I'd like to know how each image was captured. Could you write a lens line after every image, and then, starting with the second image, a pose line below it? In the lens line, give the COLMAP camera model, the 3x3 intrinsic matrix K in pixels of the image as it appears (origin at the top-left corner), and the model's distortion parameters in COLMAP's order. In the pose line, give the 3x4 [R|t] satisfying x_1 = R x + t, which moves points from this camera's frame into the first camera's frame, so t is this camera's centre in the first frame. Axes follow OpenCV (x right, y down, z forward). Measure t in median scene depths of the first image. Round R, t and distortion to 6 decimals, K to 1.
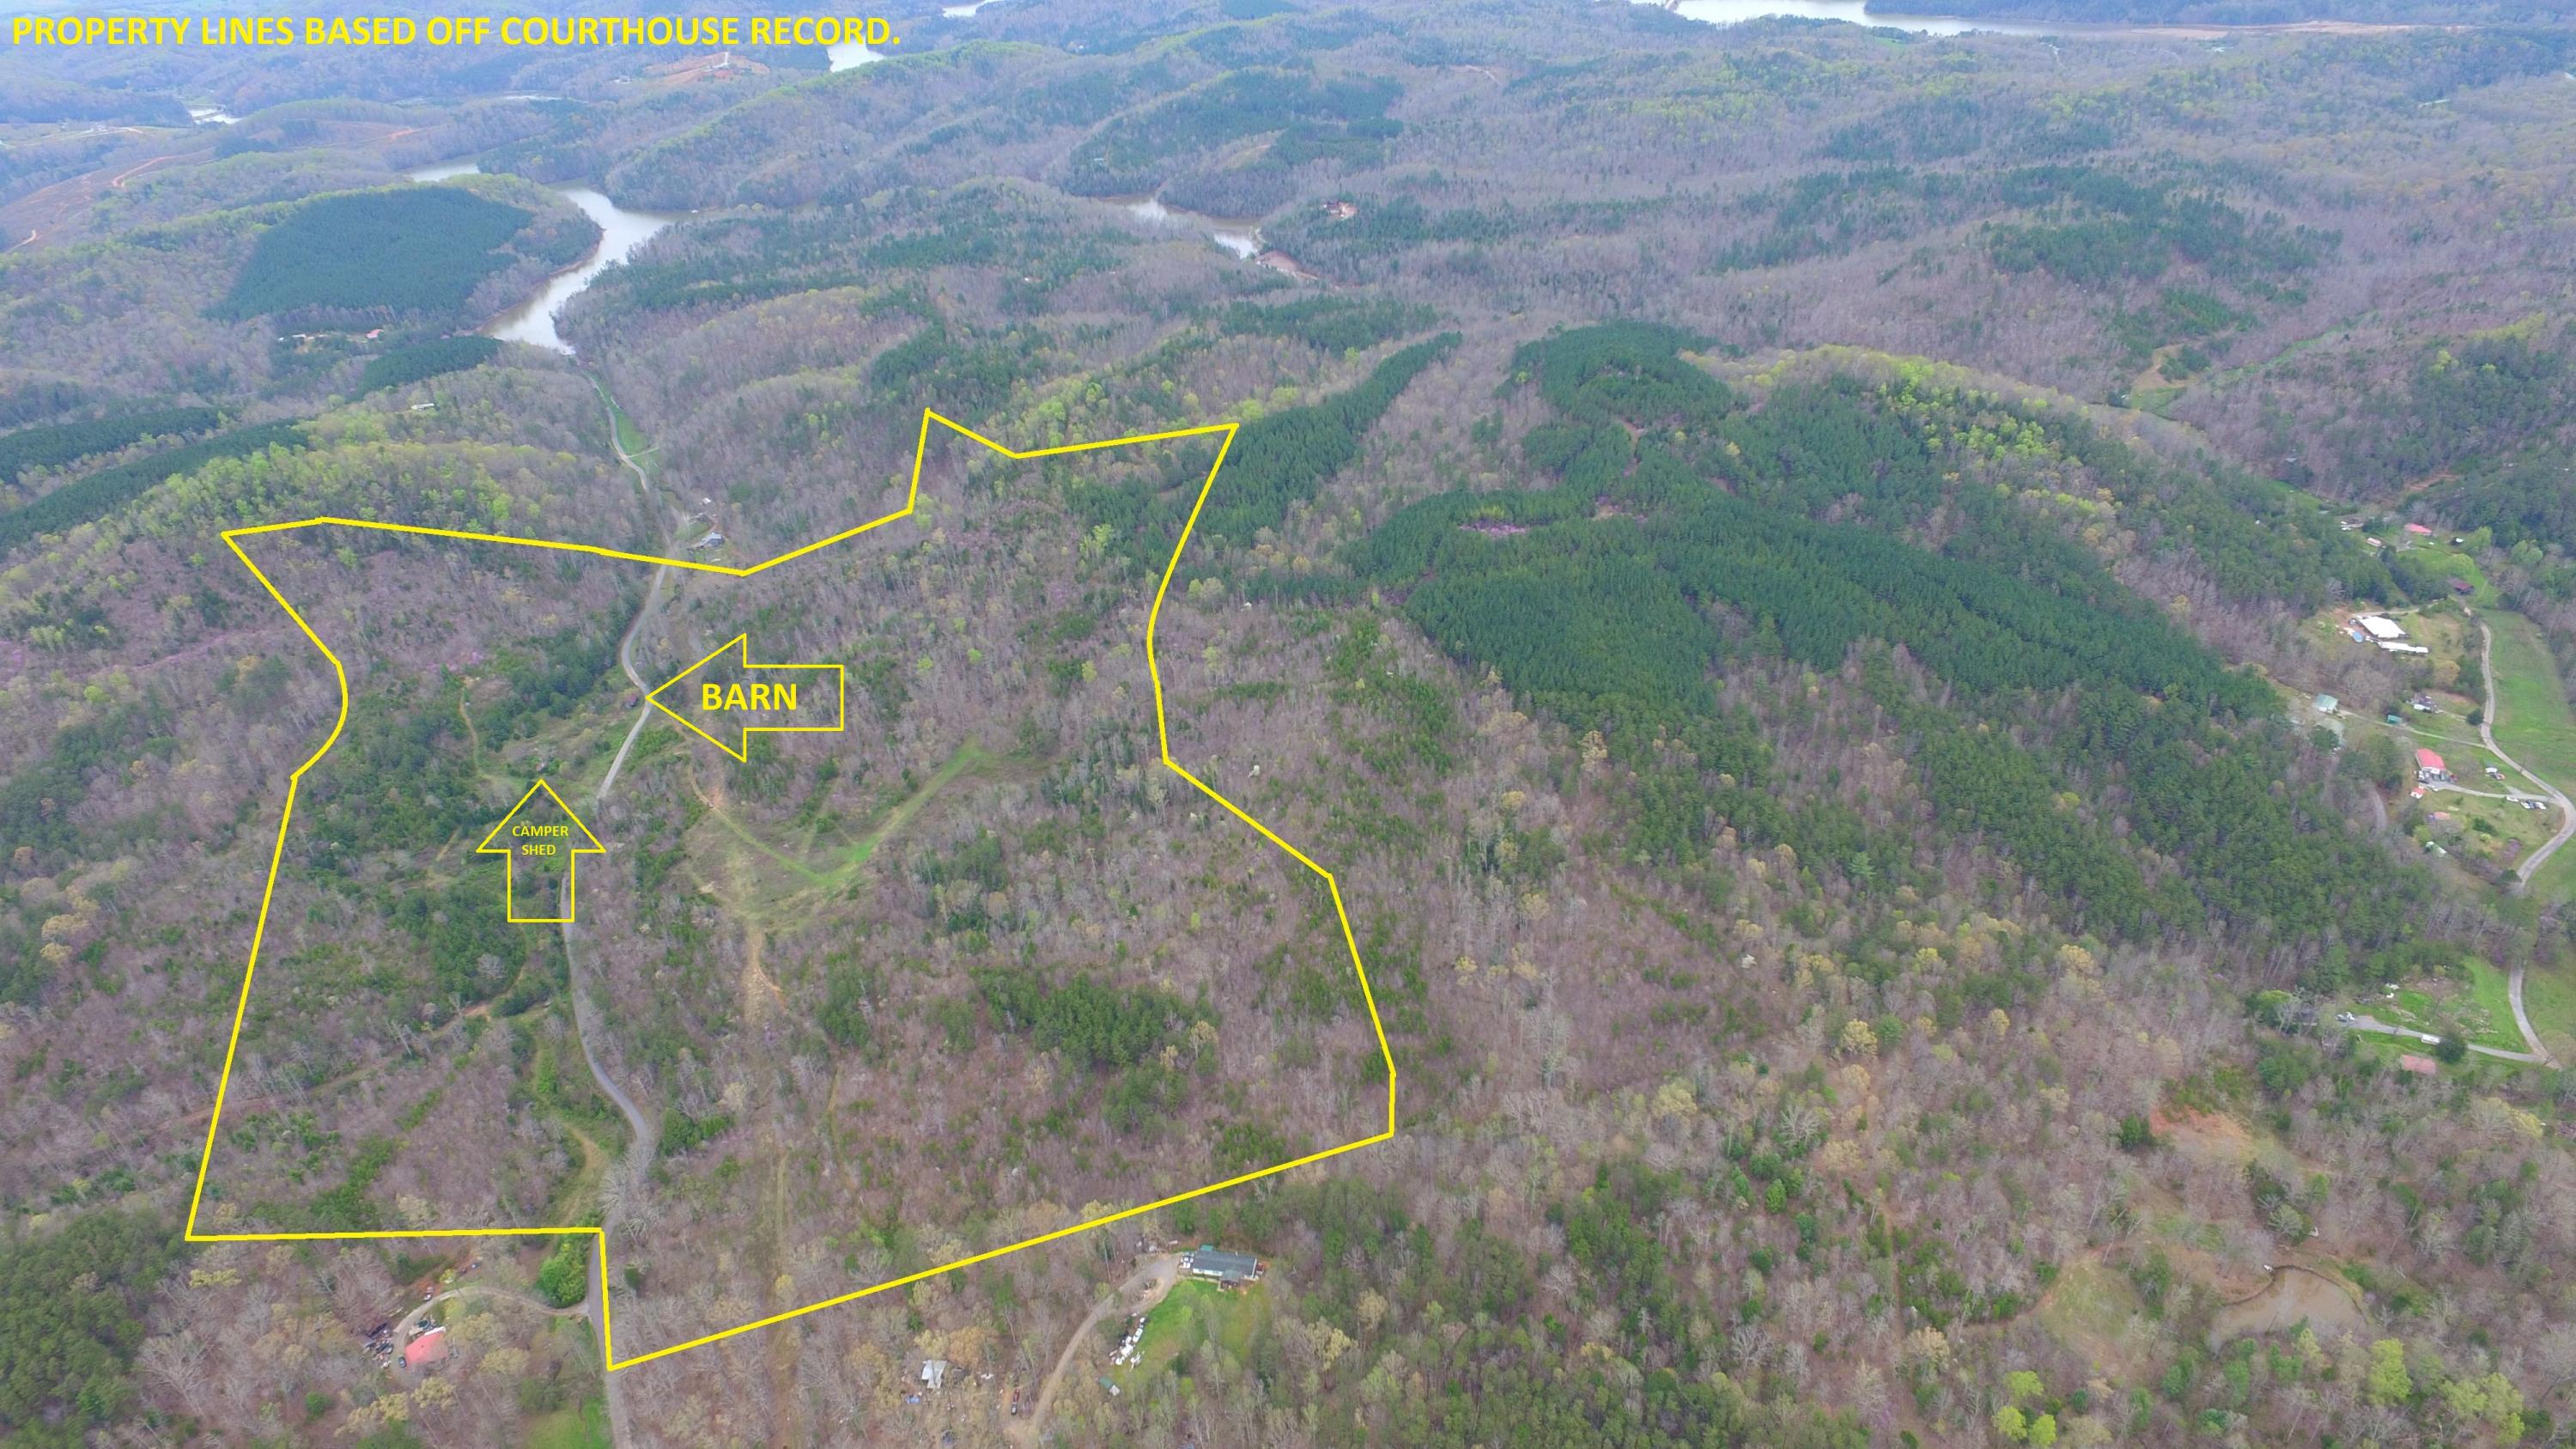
lens RADIAL K [[1500.7, 0, 1282.3], [0, 1500.7, 715.0], [0, 0, 1]] dist [-0.008178, 0.012320]
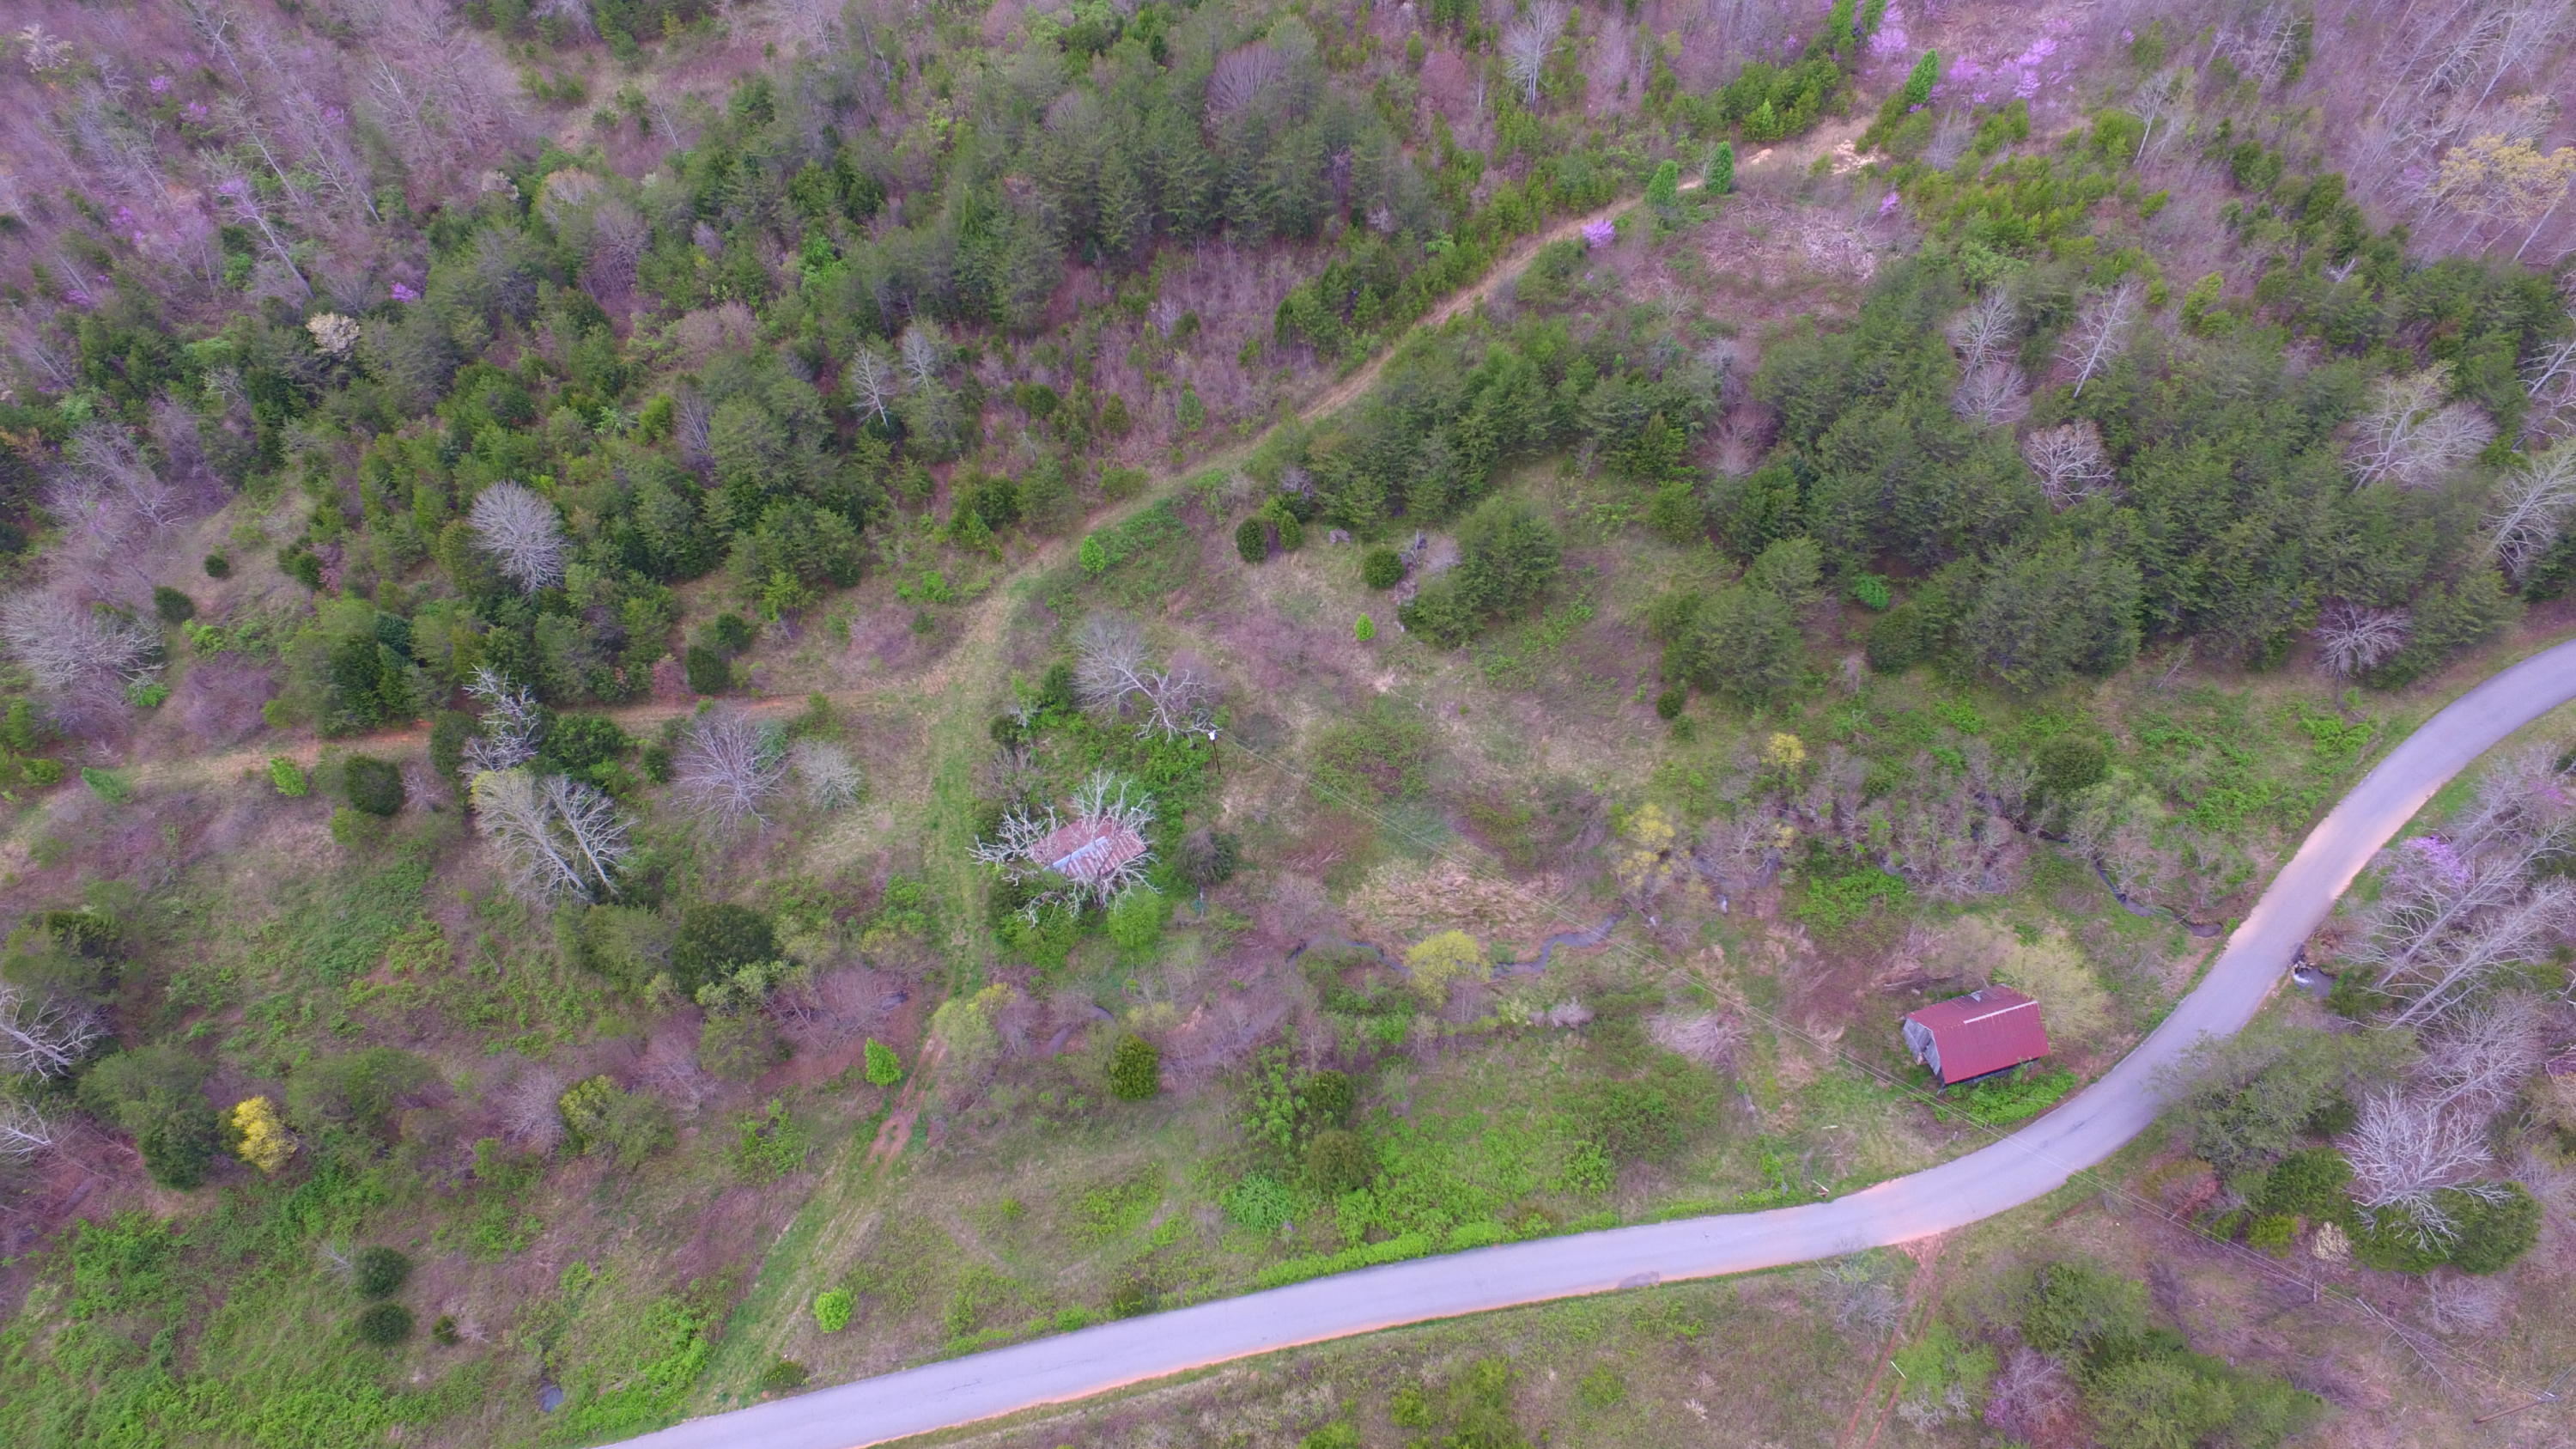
lens RADIAL K [[1500.7, 0, 1268.2], [0, 1500.7, 726.2], [0, 0, 1]] dist [-0.008178, 0.012320]
pose [[0.095025, 0.831630, -0.547139, -0.455167], [-0.491876, 0.517069, 0.700498, -0.097278], [0.865464, 0.202560, 0.458194, 1.025705]]
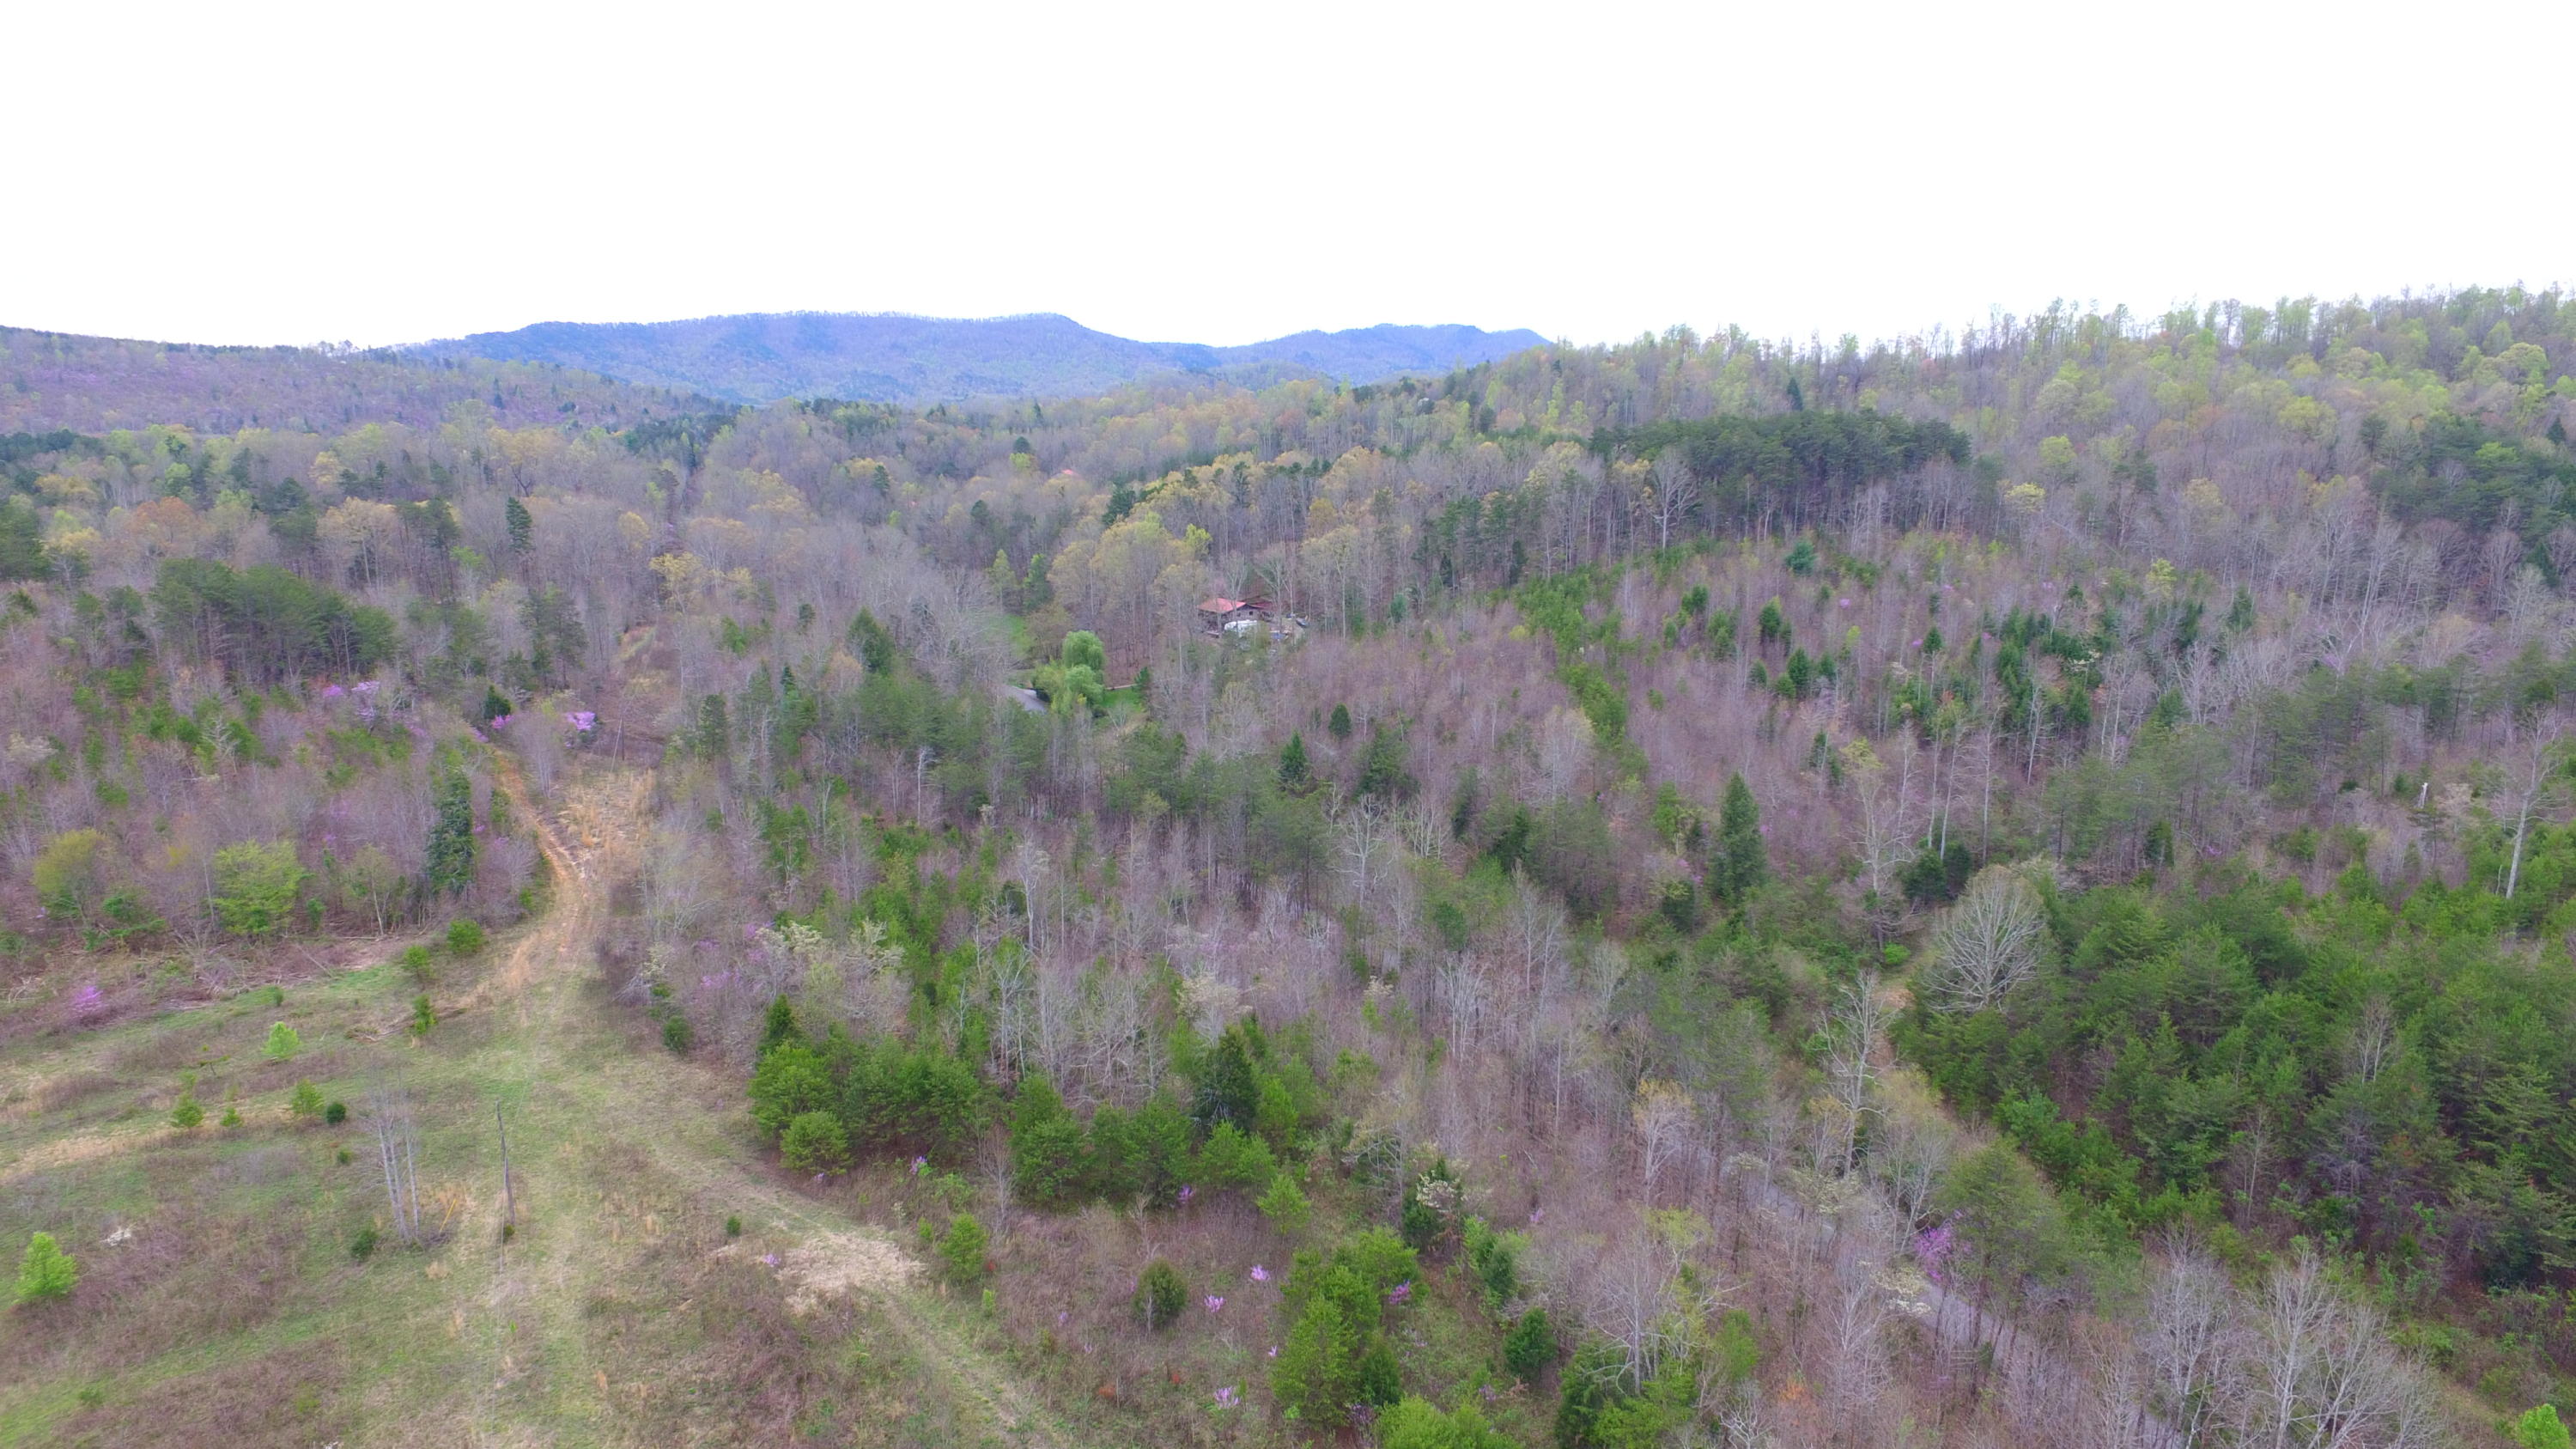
lens RADIAL K [[1500.7, 0, 1271.3], [0, 1500.7, 738.1], [0, 0, 1]] dist [-0.008178, 0.012320]
pose [[-0.997316, 0.070875, 0.018374, -0.388949], [0.063383, 0.710093, 0.701249, 0.009531], [0.036653, 0.700531, -0.712680, 0.975325]]
